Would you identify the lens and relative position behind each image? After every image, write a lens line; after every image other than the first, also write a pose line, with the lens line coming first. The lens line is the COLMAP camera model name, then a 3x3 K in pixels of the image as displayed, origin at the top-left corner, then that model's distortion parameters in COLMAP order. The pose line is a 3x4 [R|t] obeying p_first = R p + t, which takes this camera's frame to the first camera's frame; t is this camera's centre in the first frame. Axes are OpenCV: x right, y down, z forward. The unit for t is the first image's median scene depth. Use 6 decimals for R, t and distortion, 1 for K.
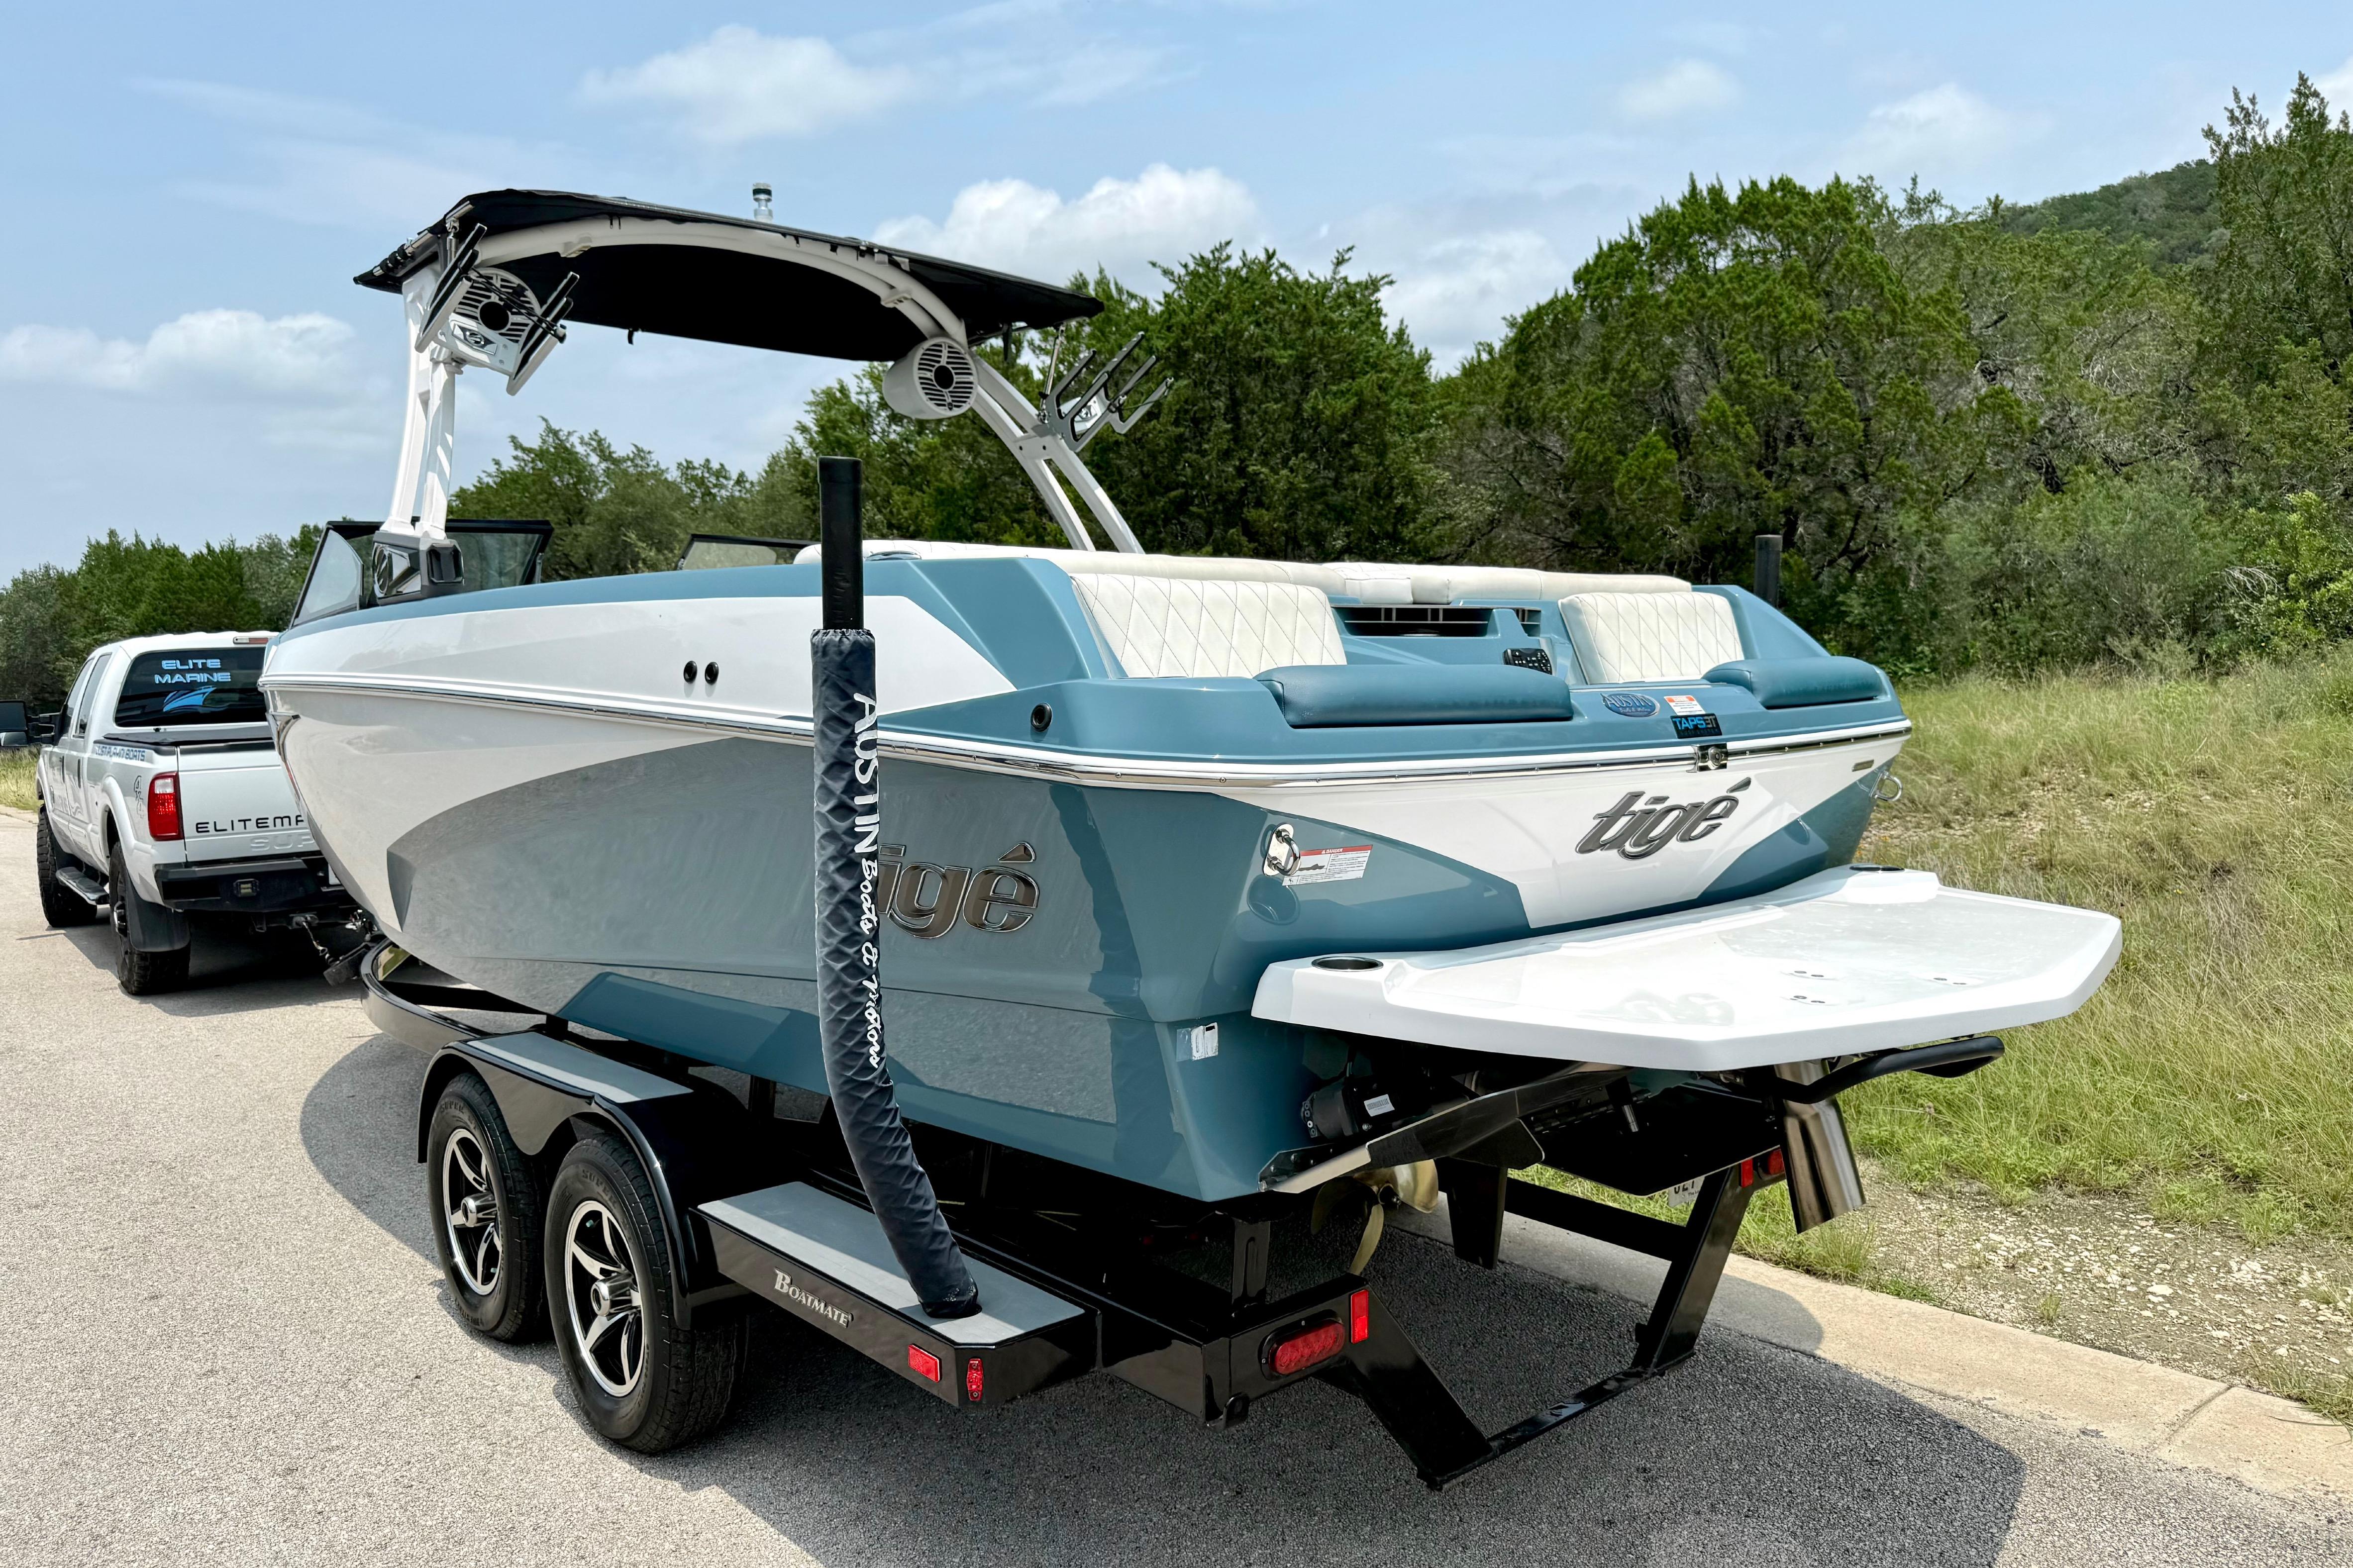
lens RADIAL K [[1797.0, 0, 1308.2], [0, 1797.0, 780.3], [0, 0, 1]] dist [0.003443, 0.000127]
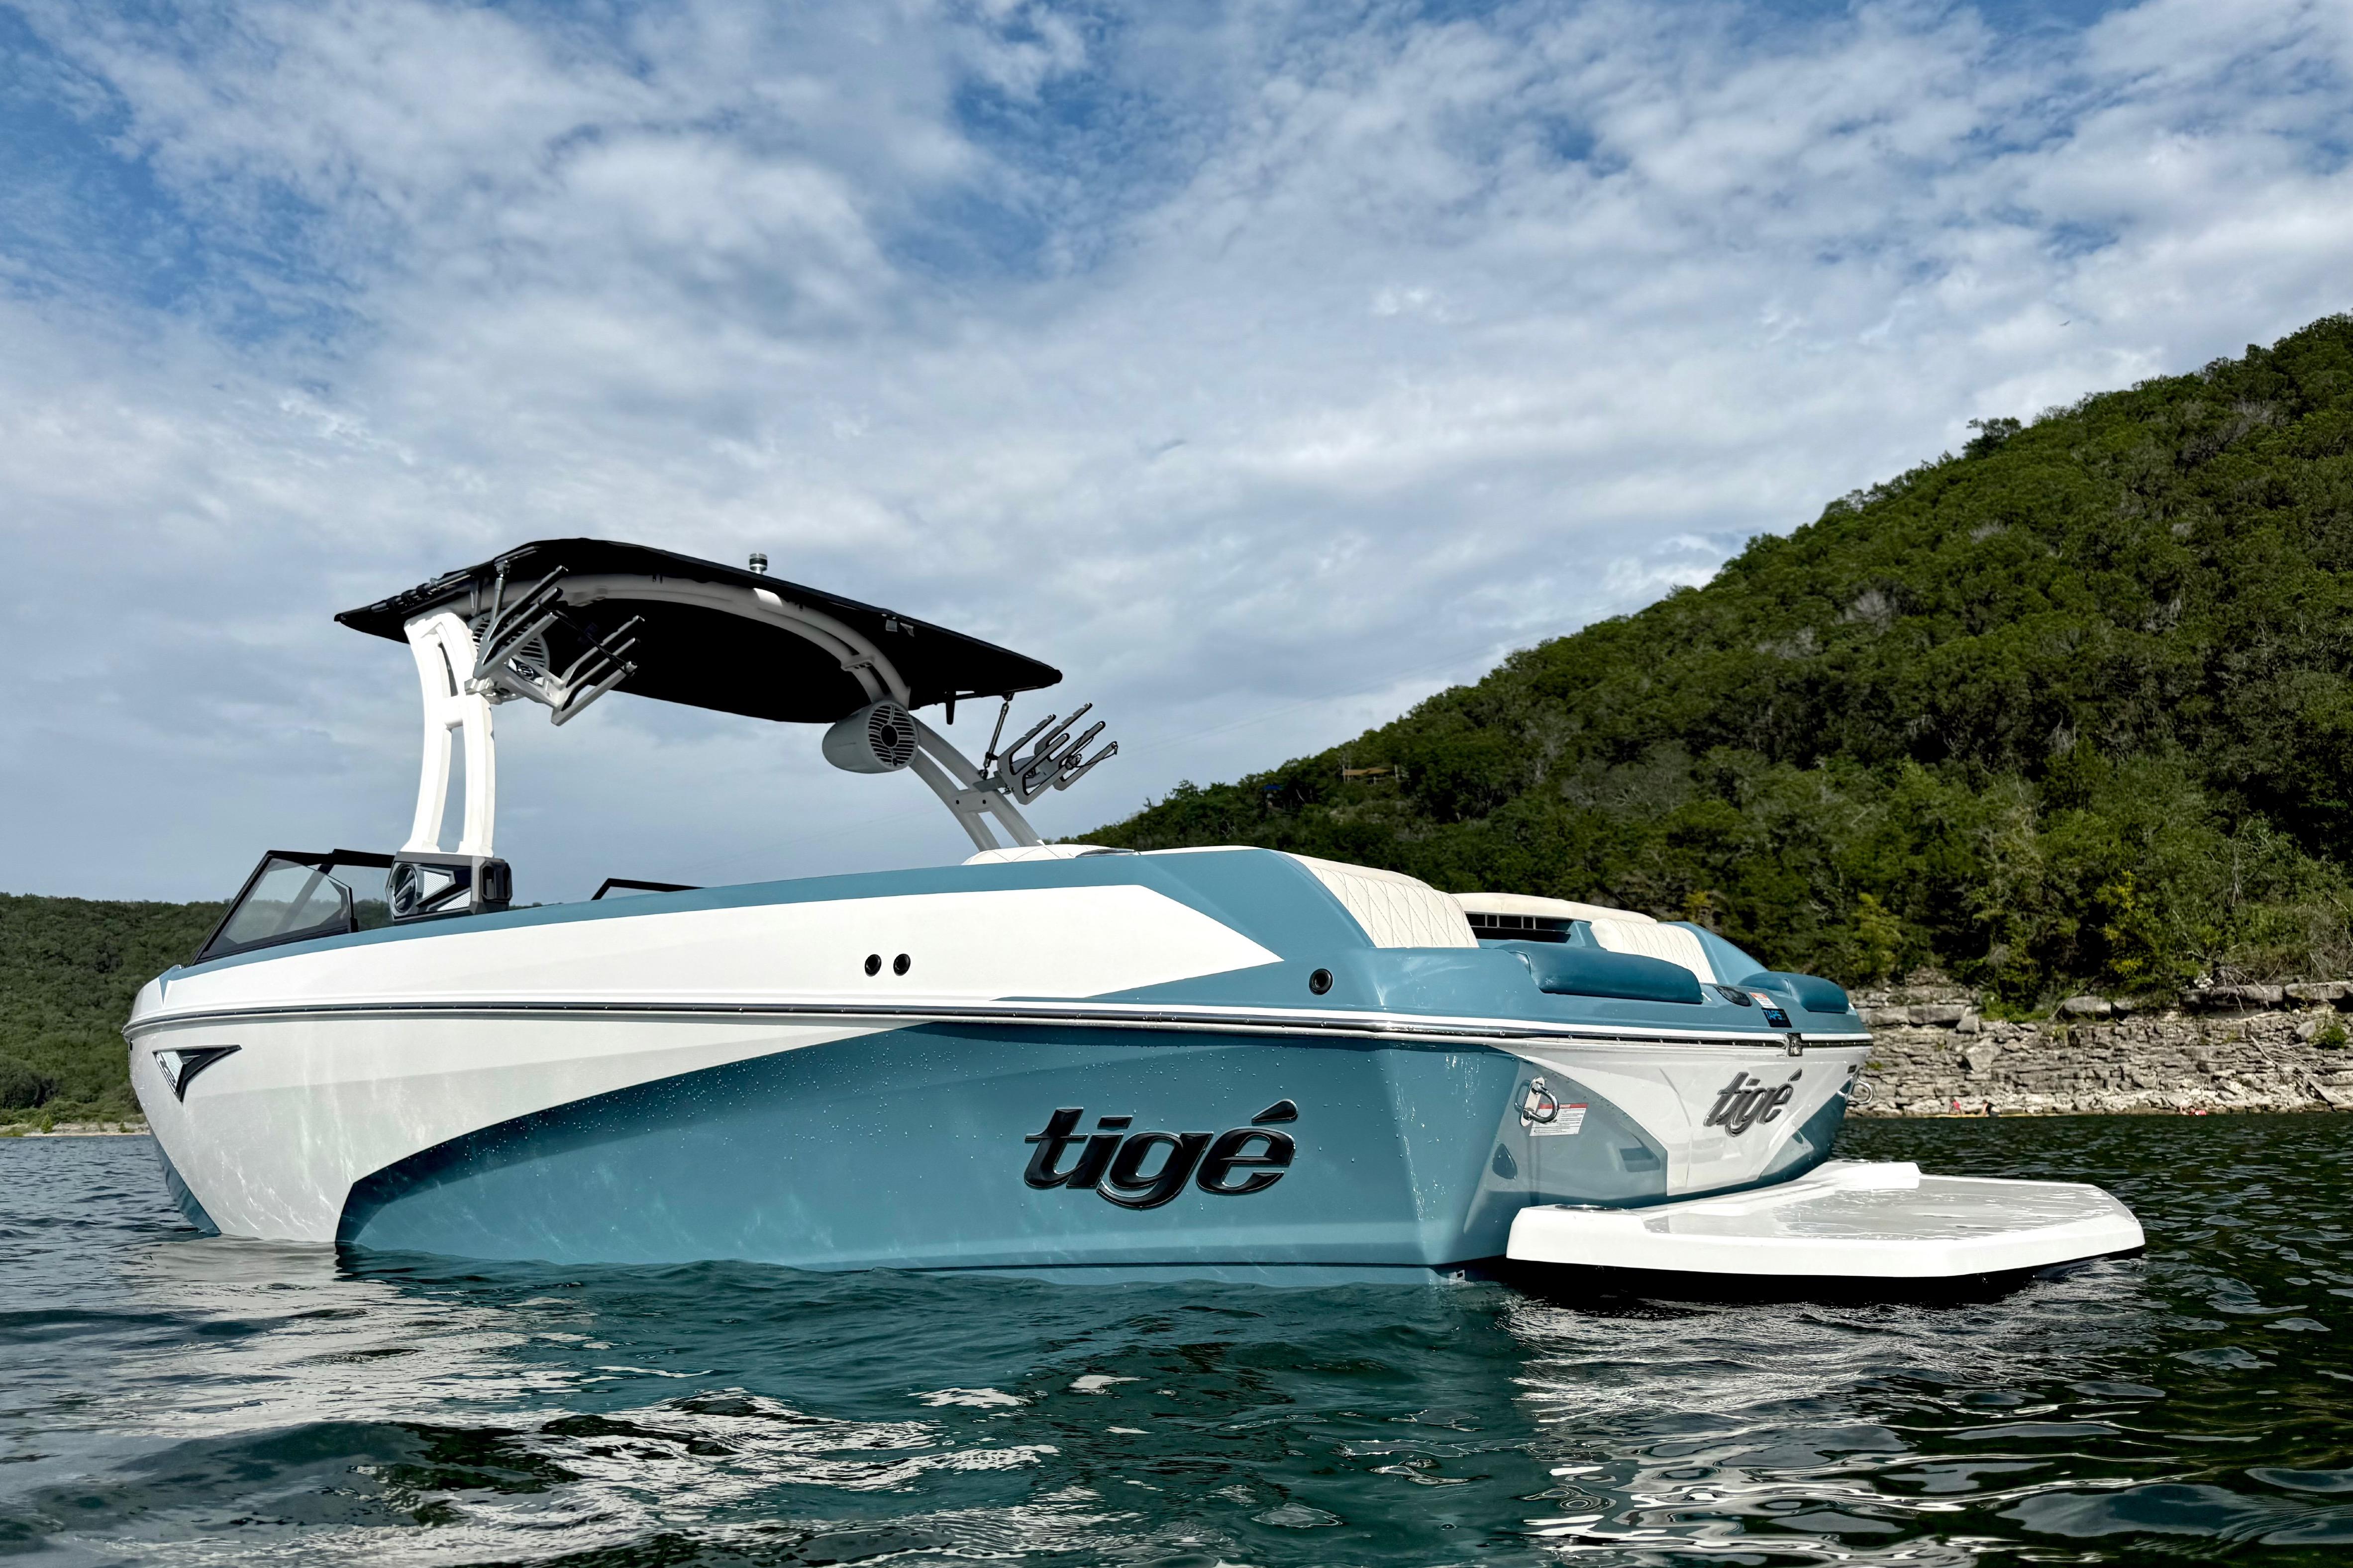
lens RADIAL K [[1776.8, 0, 1205.4], [0, 1776.8, 788.0], [0, 0, 1]] dist [0.060238, -0.003030]
pose [[0.982326, 0.033368, 0.184182, -0.304419], [0.009474, 0.973858, -0.226961, 0.069789], [-0.186941, 0.224695, 0.956329, -0.063509]]
